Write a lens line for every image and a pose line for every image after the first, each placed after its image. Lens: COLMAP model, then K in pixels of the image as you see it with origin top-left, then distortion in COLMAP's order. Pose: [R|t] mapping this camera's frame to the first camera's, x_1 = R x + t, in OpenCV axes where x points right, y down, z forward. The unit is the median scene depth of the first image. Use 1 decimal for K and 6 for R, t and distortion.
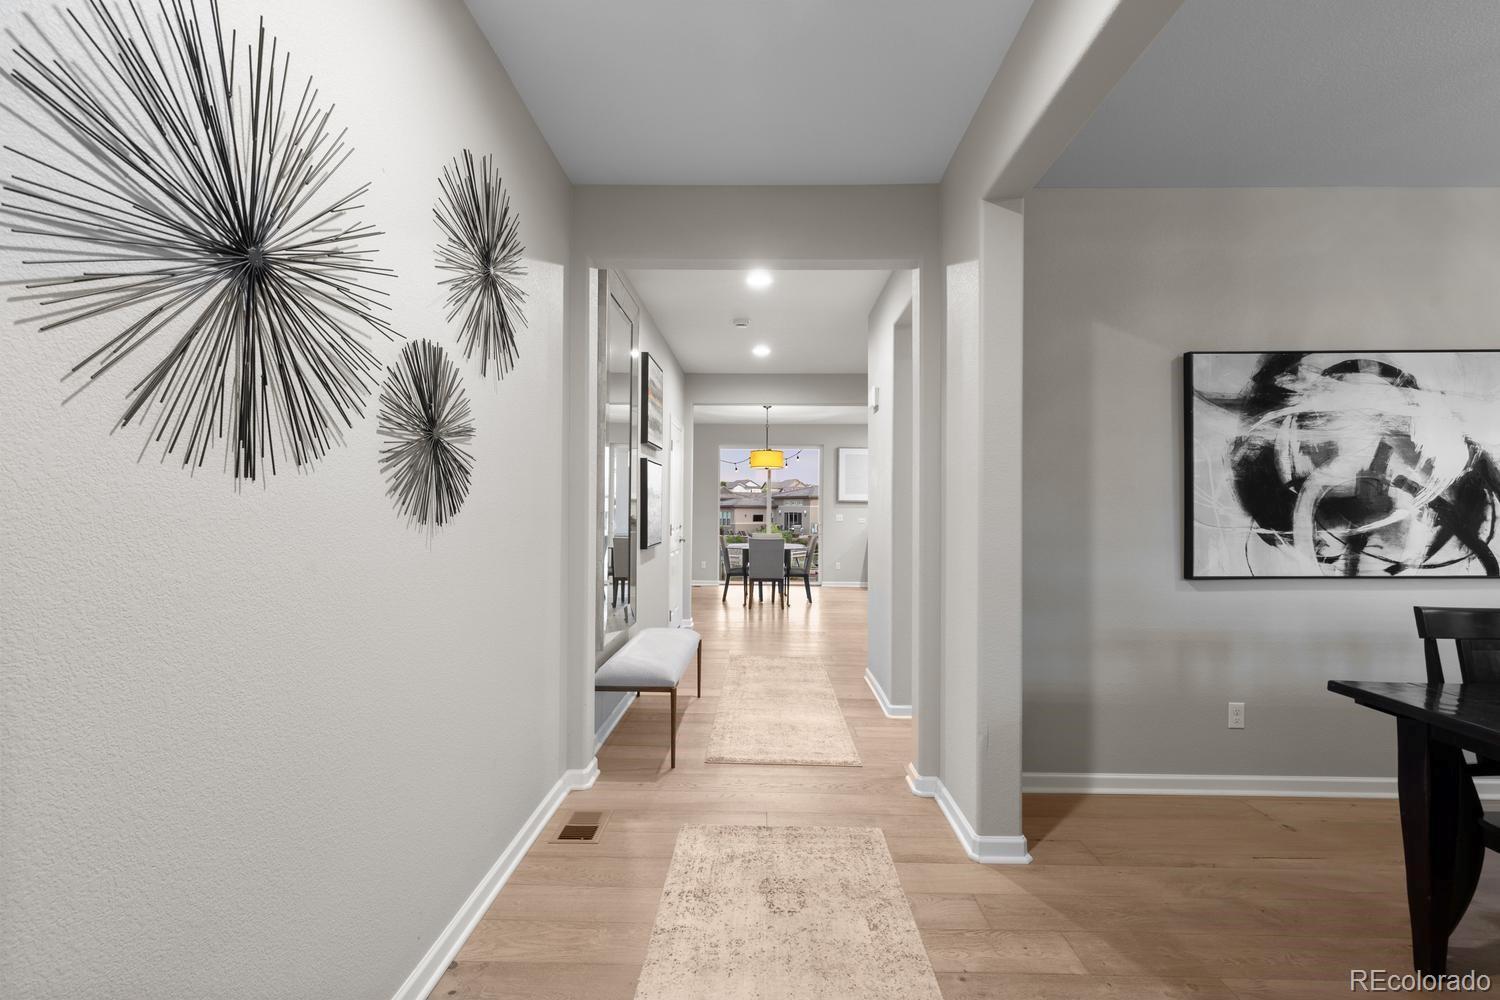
lens RADIAL K [[676.4, 0, 754.0], [0, 676.4, 495.3], [0, 0, 1]] dist [0.005367, -0.001856]
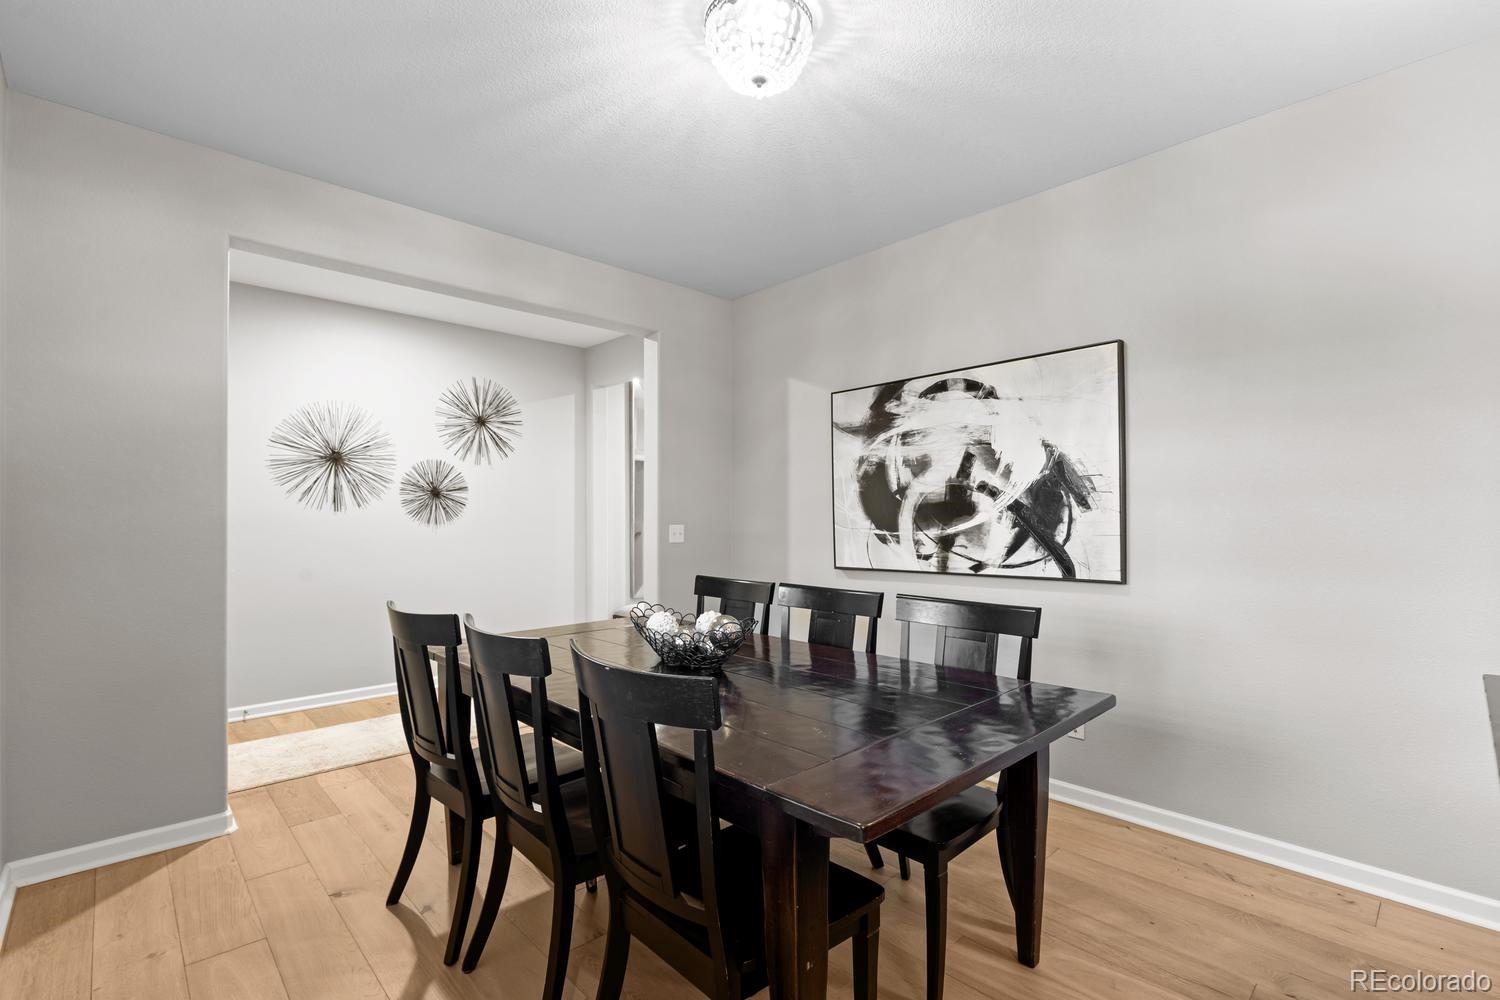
lens RADIAL K [[676.4, 0, 741.8], [0, 676.4, 508.4], [0, 0, 1]] dist [0.005367, -0.001856]
pose [[0.696468, -0.018323, -0.717354, 1.456236], [0.023019, 0.999730, -0.003187, 0.008654], [0.717219, -0.014293, 0.696702, -0.025439]]
